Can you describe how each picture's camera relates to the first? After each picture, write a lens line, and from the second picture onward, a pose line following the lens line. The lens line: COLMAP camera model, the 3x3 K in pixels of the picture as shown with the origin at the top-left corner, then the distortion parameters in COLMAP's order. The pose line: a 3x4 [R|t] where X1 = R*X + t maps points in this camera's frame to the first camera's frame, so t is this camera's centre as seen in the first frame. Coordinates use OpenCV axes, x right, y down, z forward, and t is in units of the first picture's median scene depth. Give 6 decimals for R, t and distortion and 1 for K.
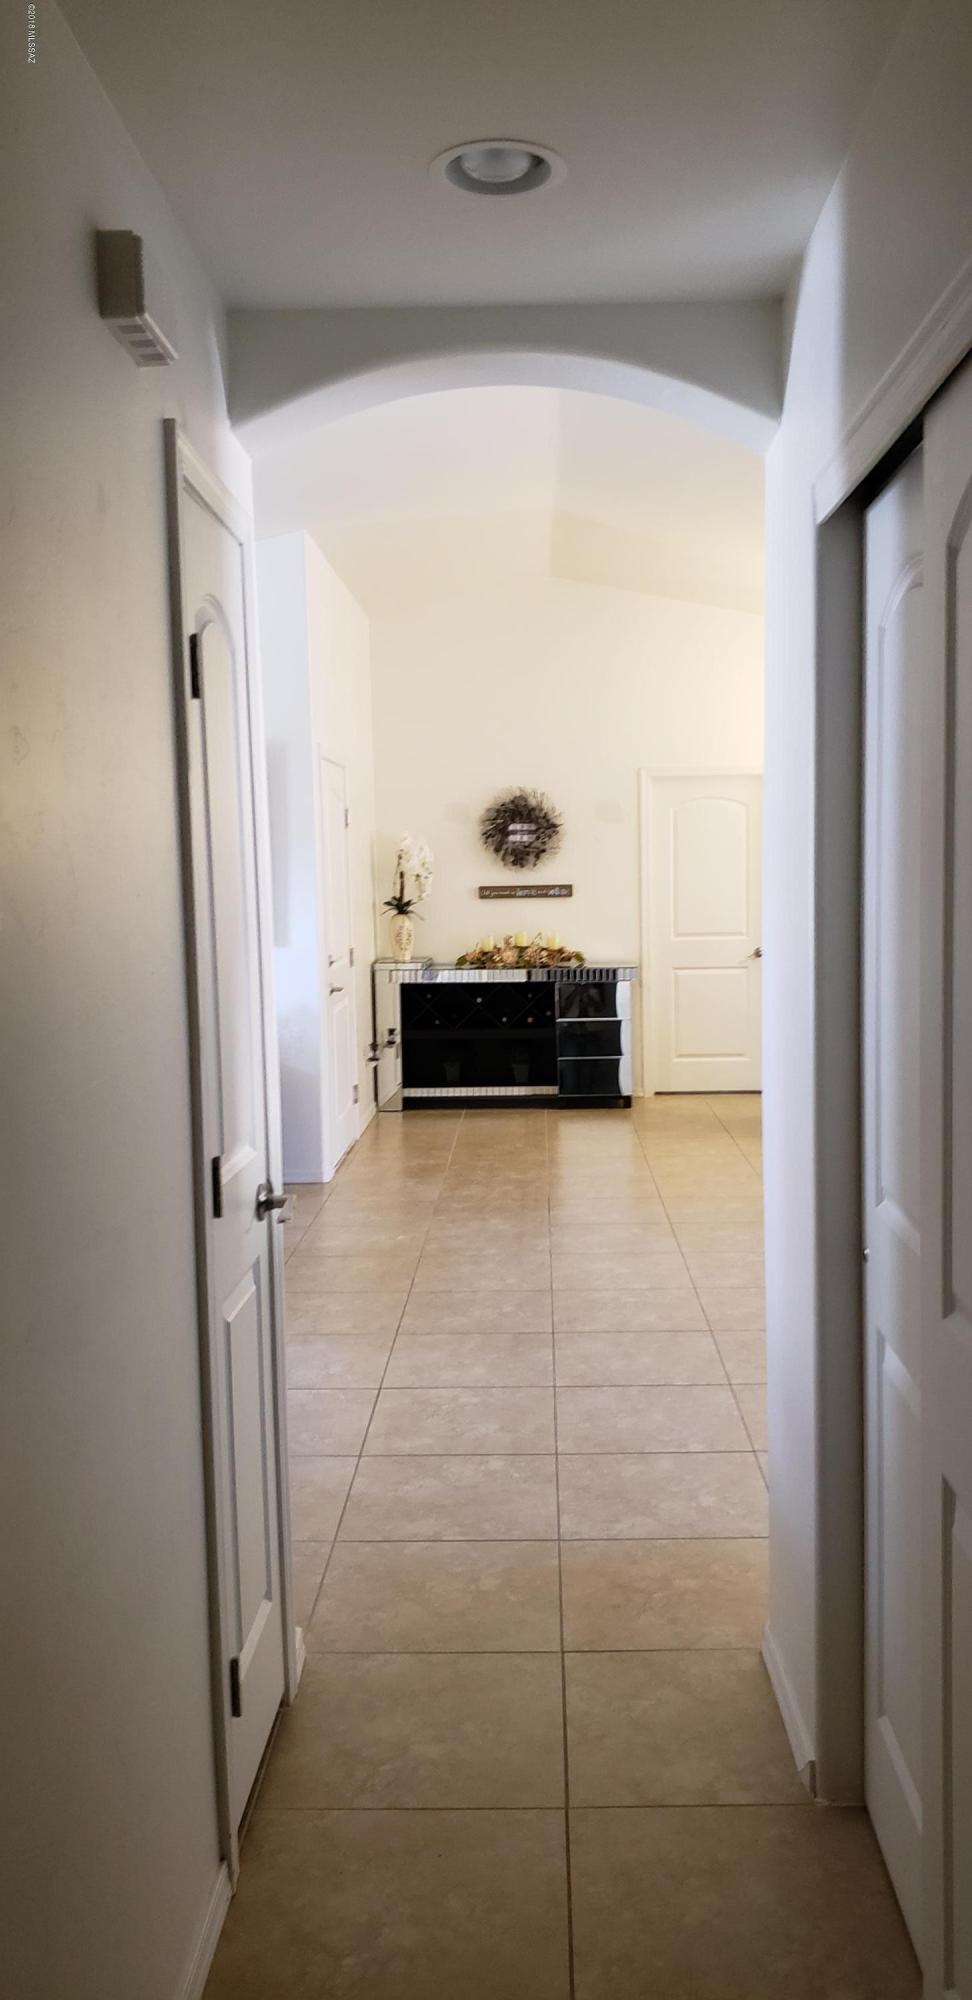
lens RADIAL K [[1579.0, 0, 481.8], [0, 1579.0, 1048.9], [0, 0, 1]] dist [0.016673, 0.006440]
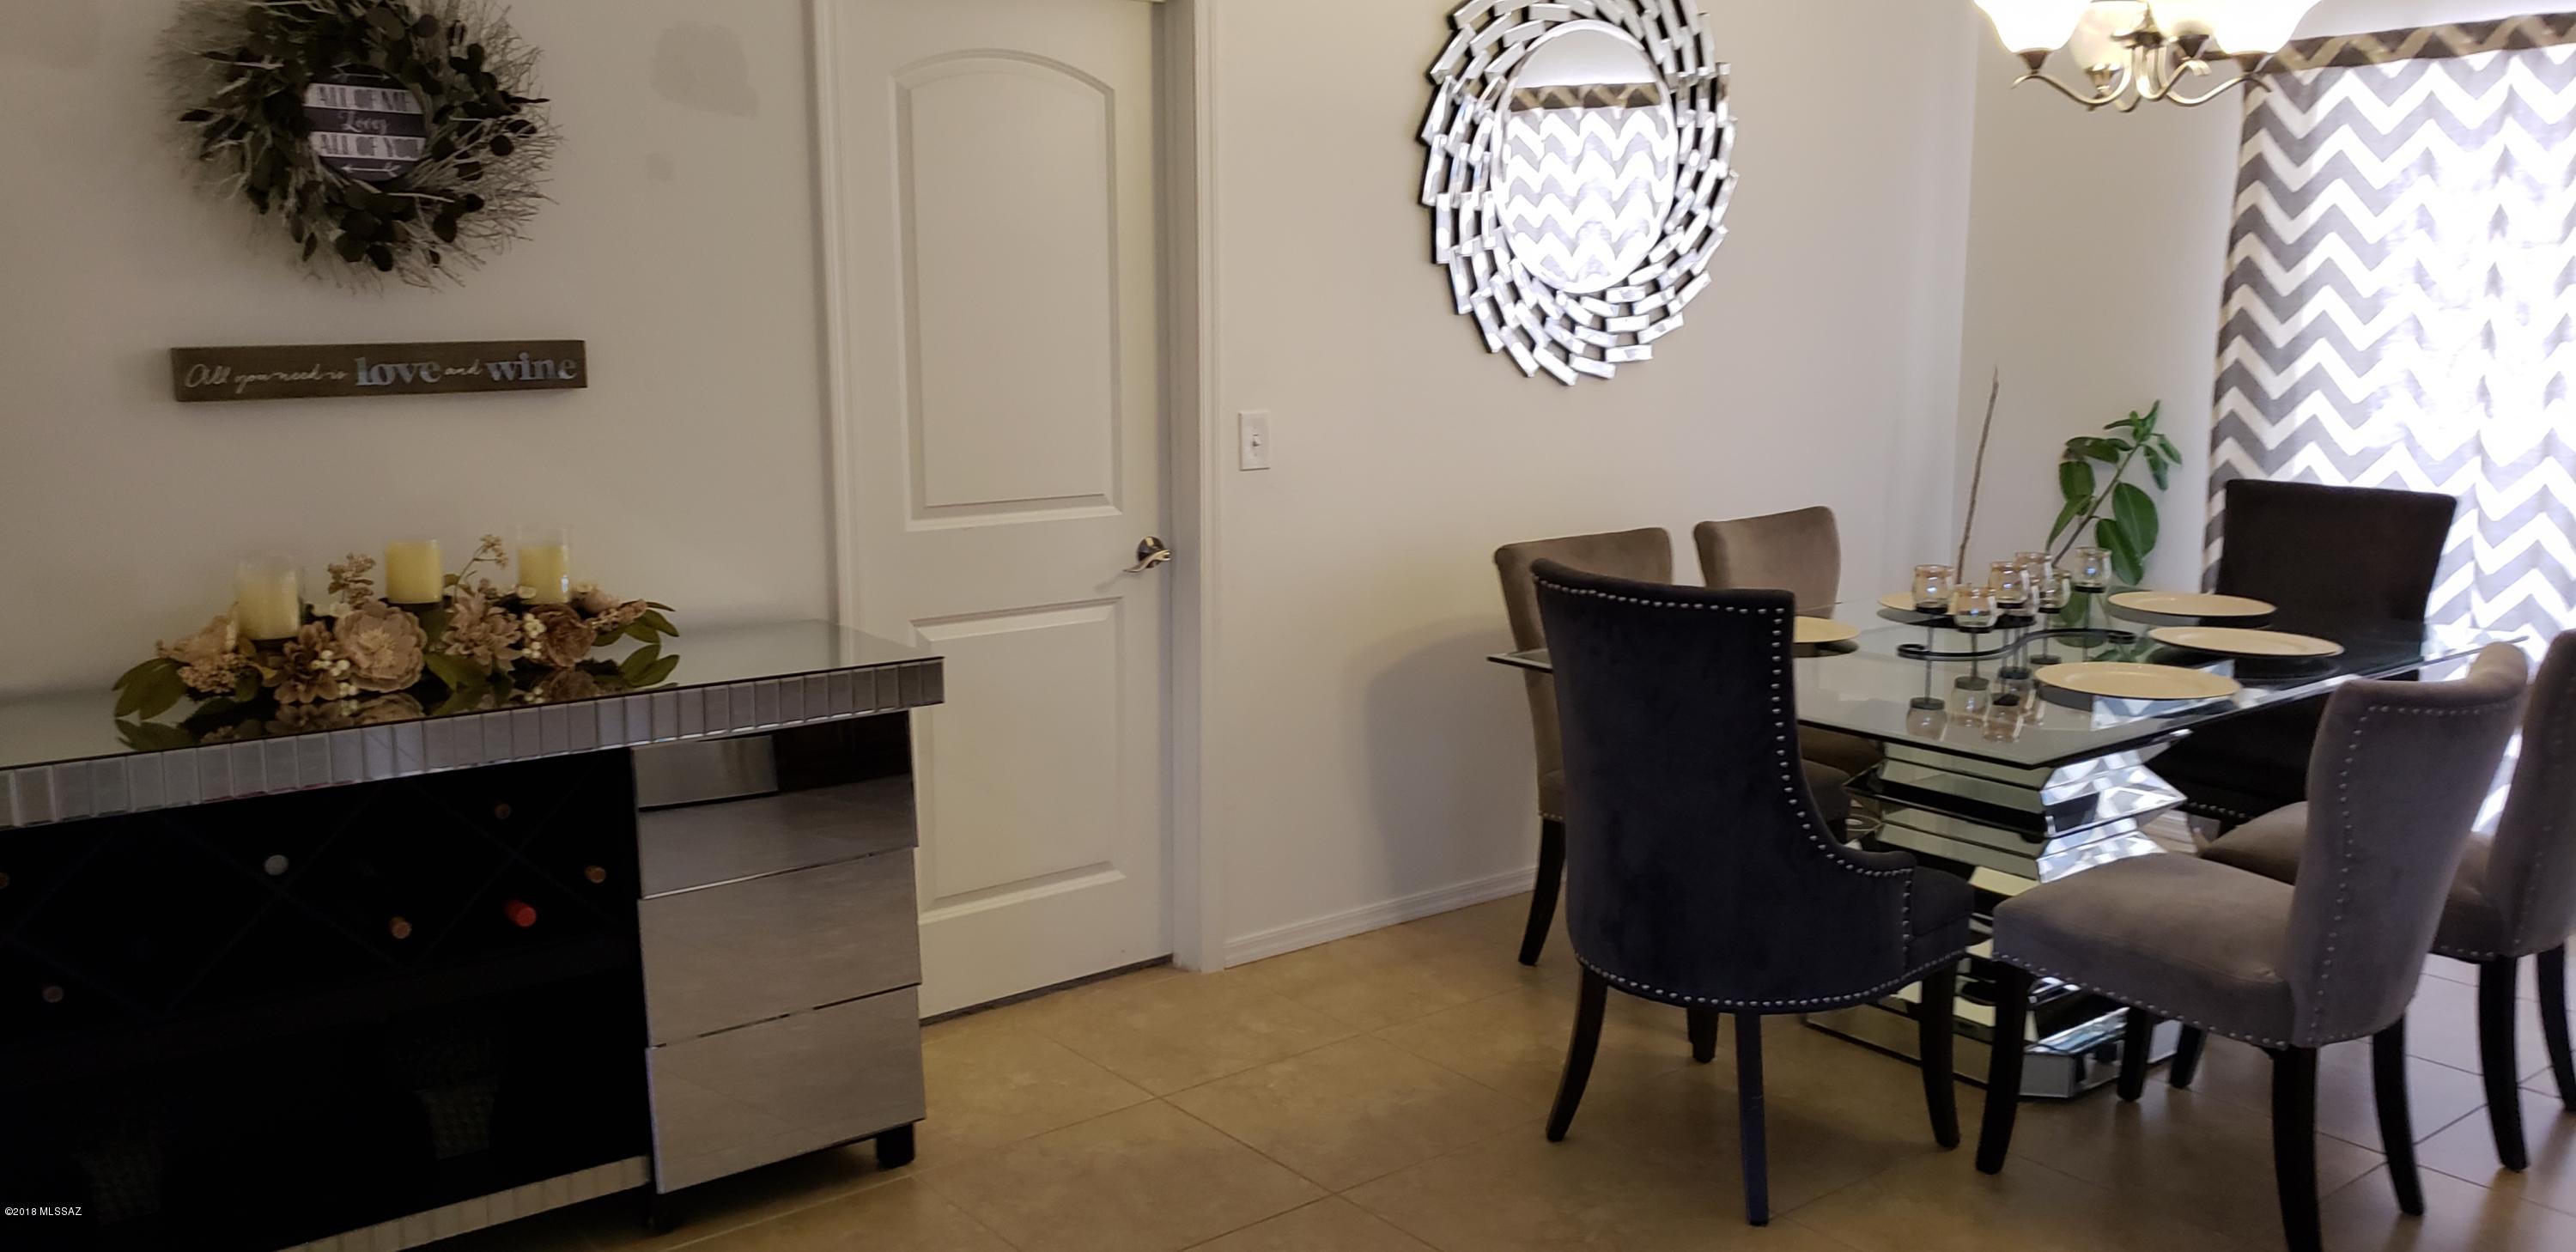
lens RADIAL K [[2033.8, 0, 1318.6], [0, 2033.8, 632.1], [0, 0, 1]] dist [0.016673, 0.006440]
pose [[0.770977, -0.088102, 0.630740, -0.065621], [0.058081, 0.995985, 0.068125, -0.072905], [-0.634209, -0.015889, 0.772998, 0.667950]]
